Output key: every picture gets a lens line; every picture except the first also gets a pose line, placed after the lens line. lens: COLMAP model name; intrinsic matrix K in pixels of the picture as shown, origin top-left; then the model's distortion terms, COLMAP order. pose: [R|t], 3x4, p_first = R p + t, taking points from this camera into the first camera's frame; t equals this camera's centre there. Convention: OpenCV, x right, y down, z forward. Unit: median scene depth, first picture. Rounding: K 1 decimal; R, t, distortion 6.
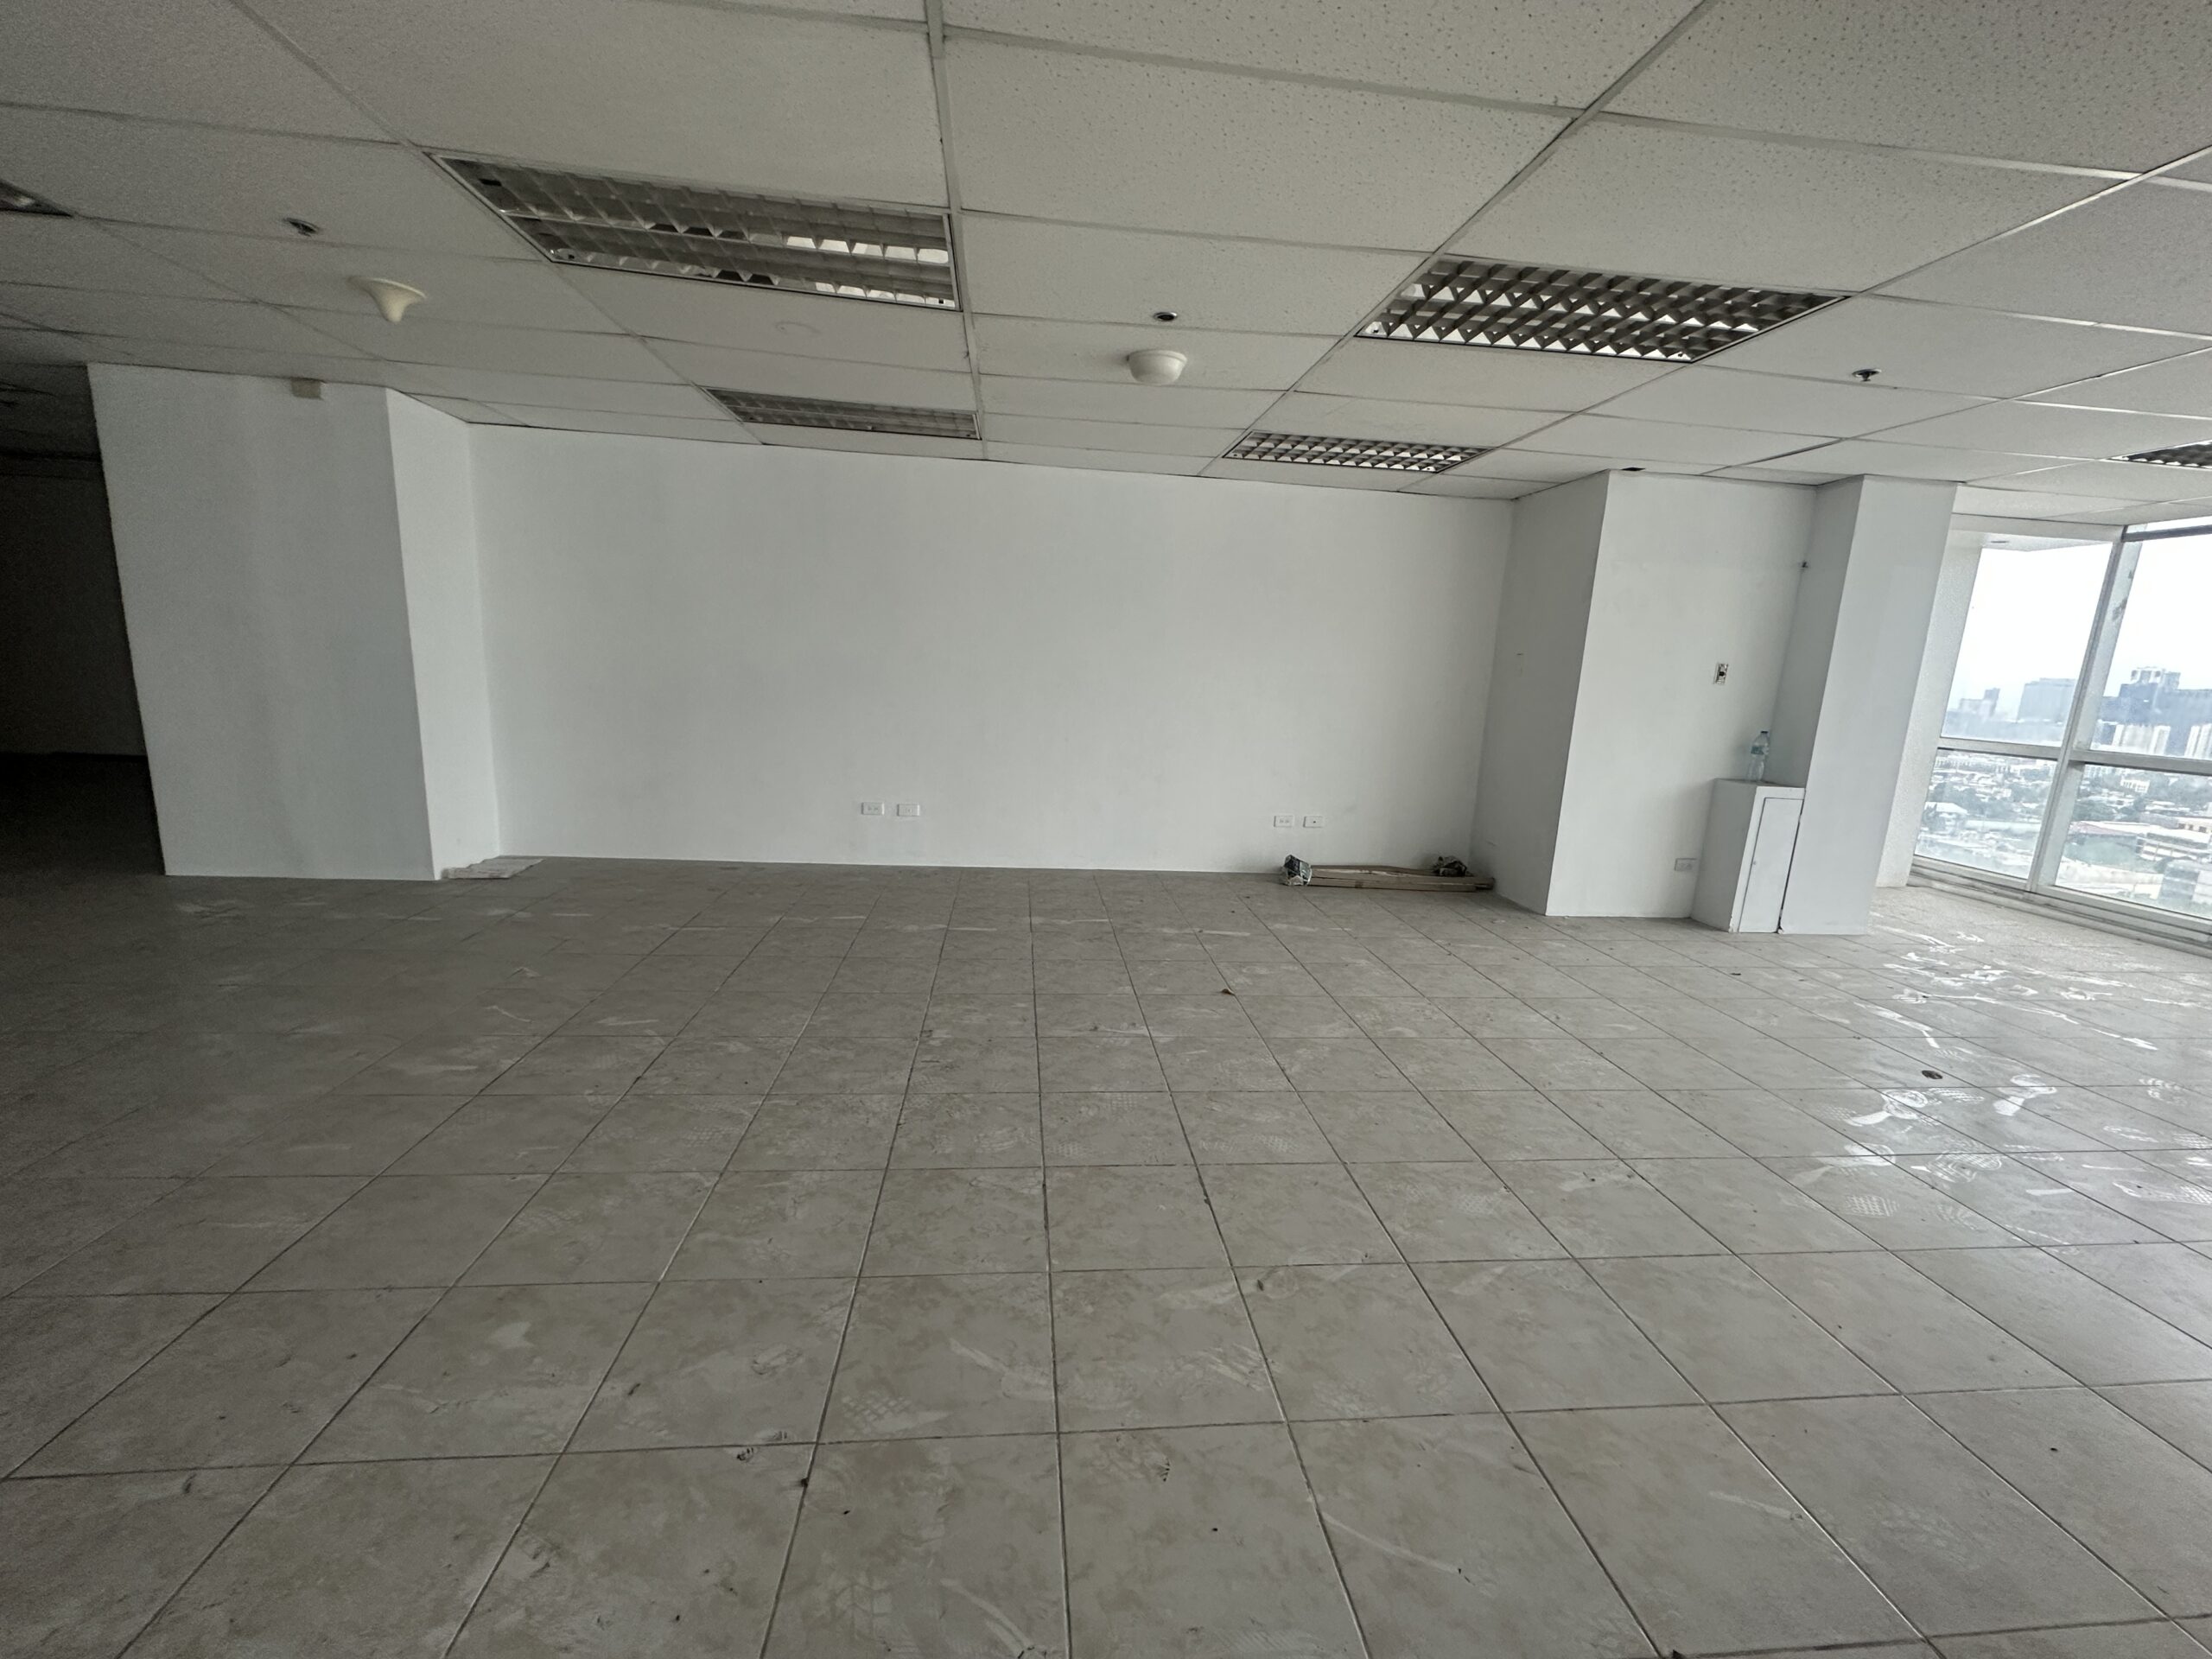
lens RADIAL K [[889.2, 0, 1095.3], [0, 889.2, 828.6], [0, 0, 1]] dist [0.000641, 0.000253]
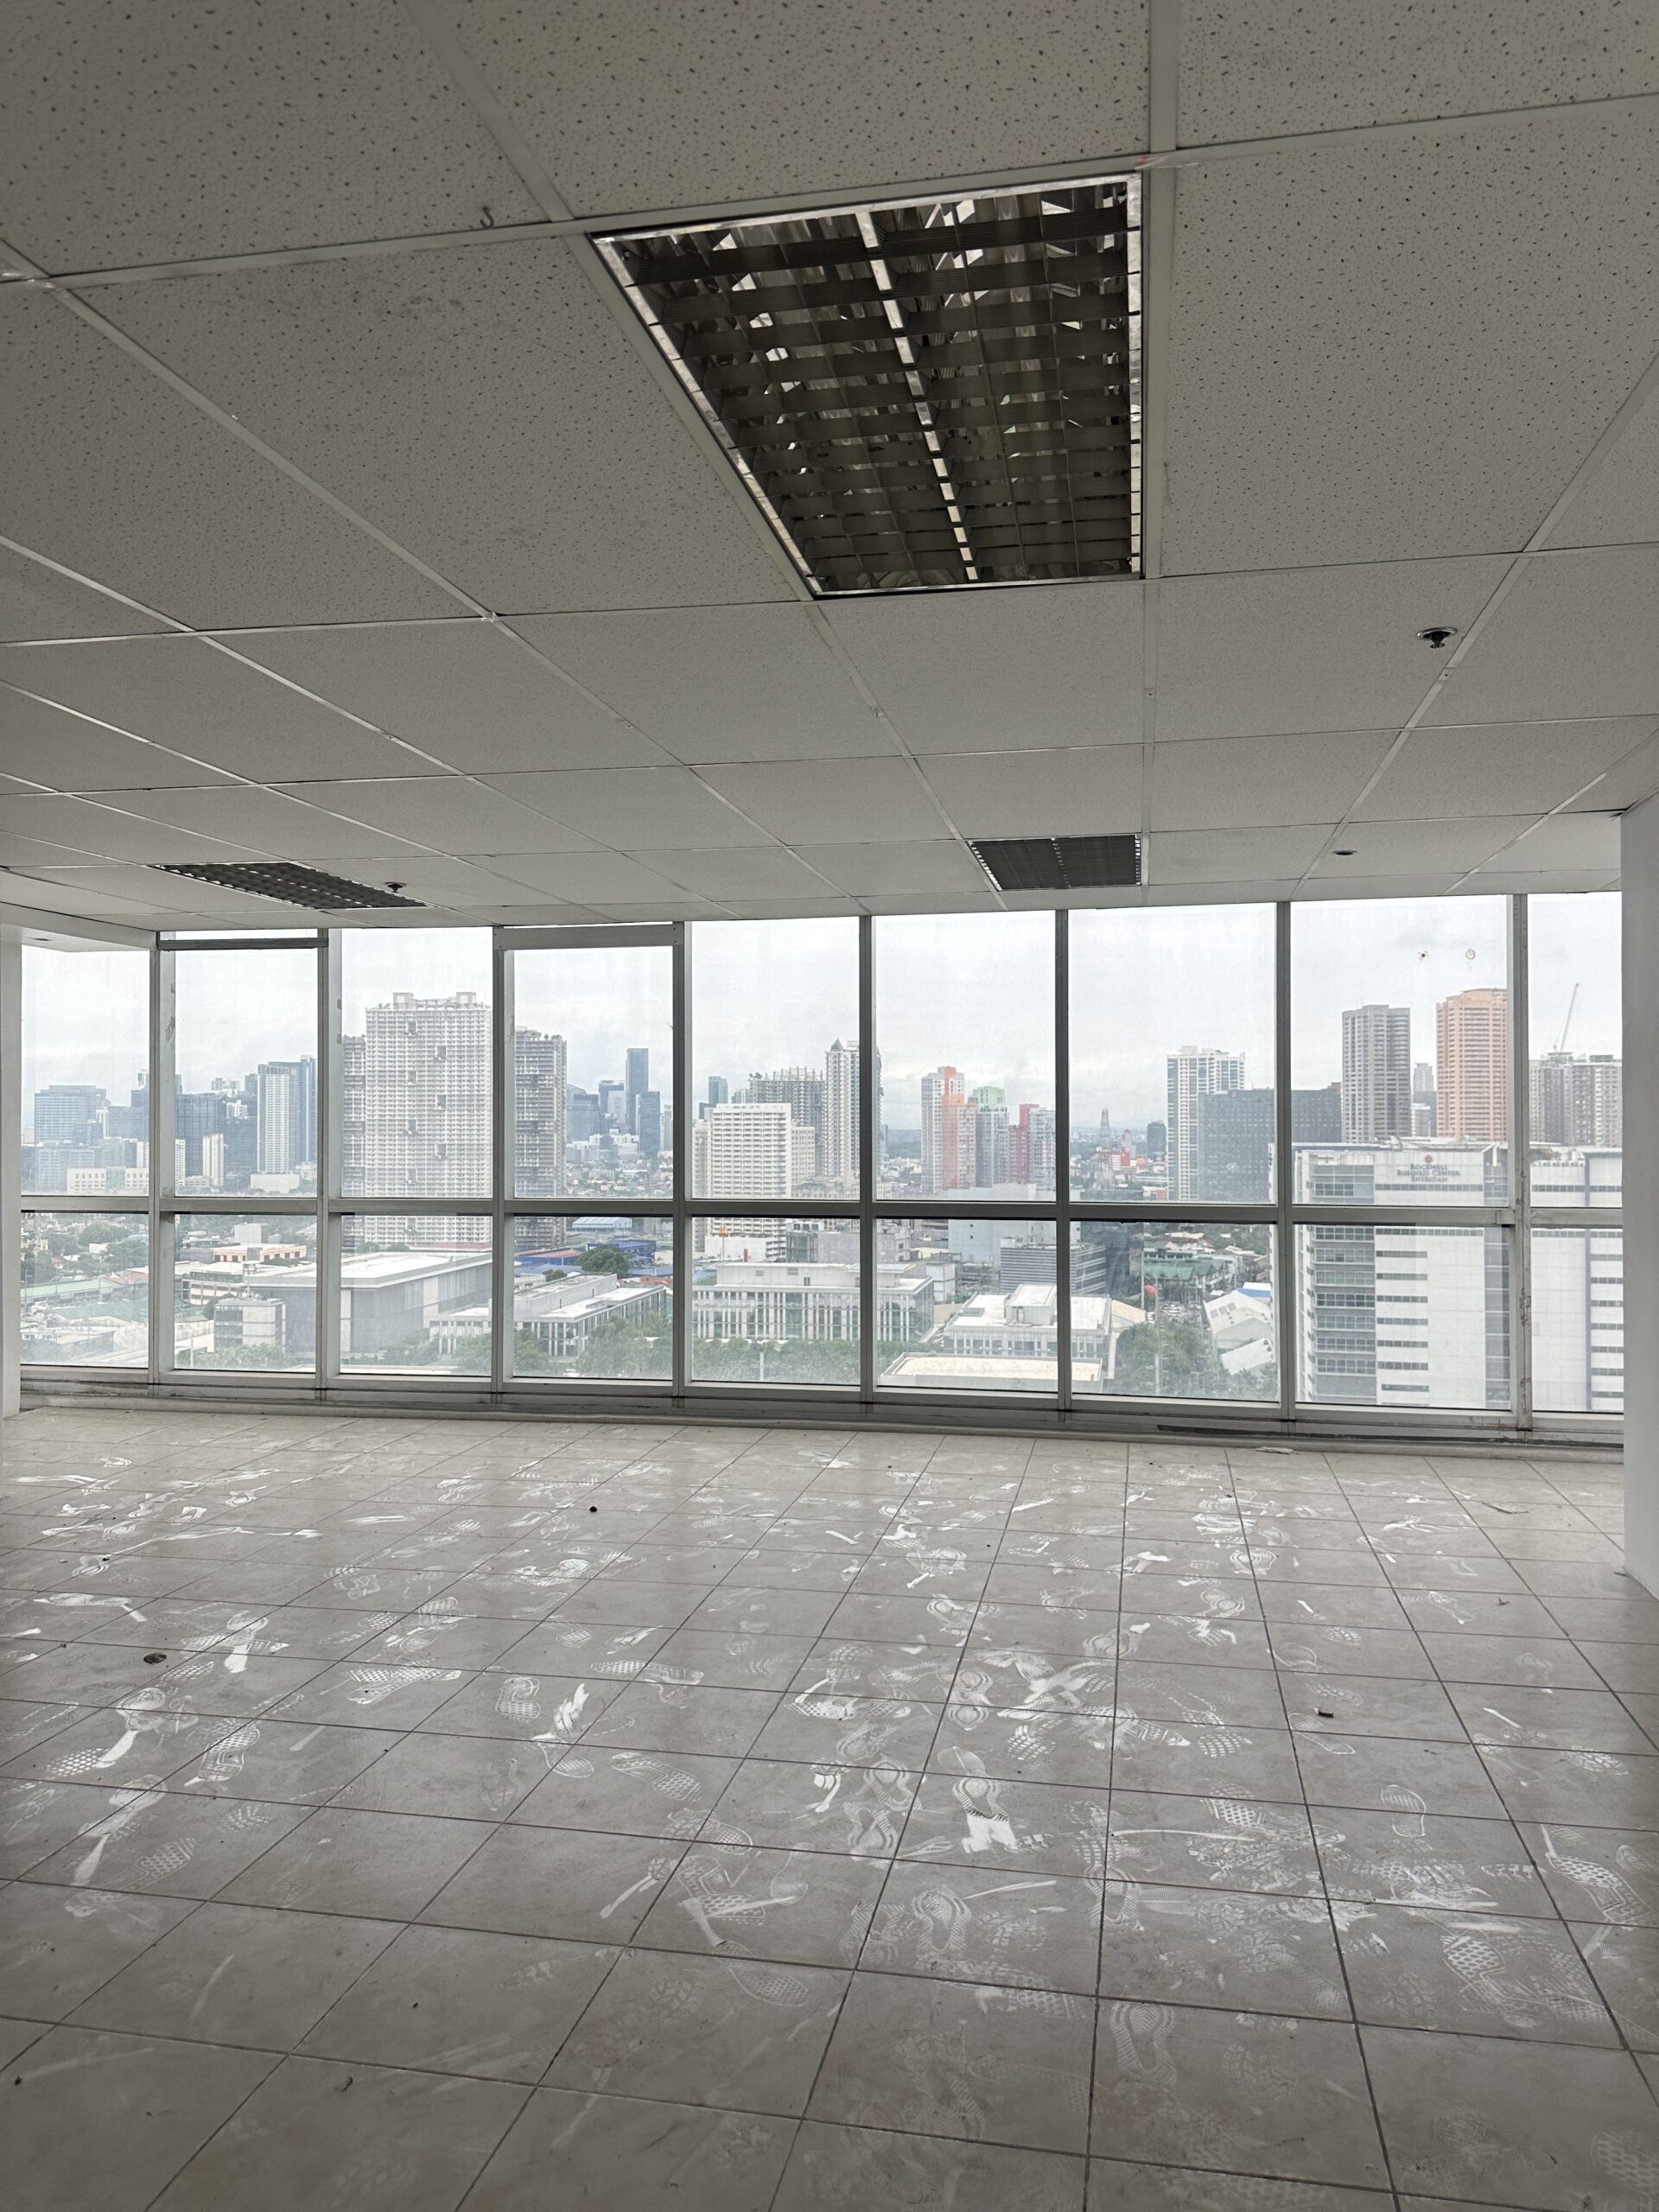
lens RADIAL K [[1580.3, 0, 840.9], [0, 1580.3, 1098.3], [0, 0, 1]] dist [0.028292, -0.007845]
pose [[0.295631, -0.035579, 0.954639, -0.094861], [0.194839, 0.980547, -0.023793, -0.025783], [-0.935222, 0.193035, 0.296812, -0.019616]]
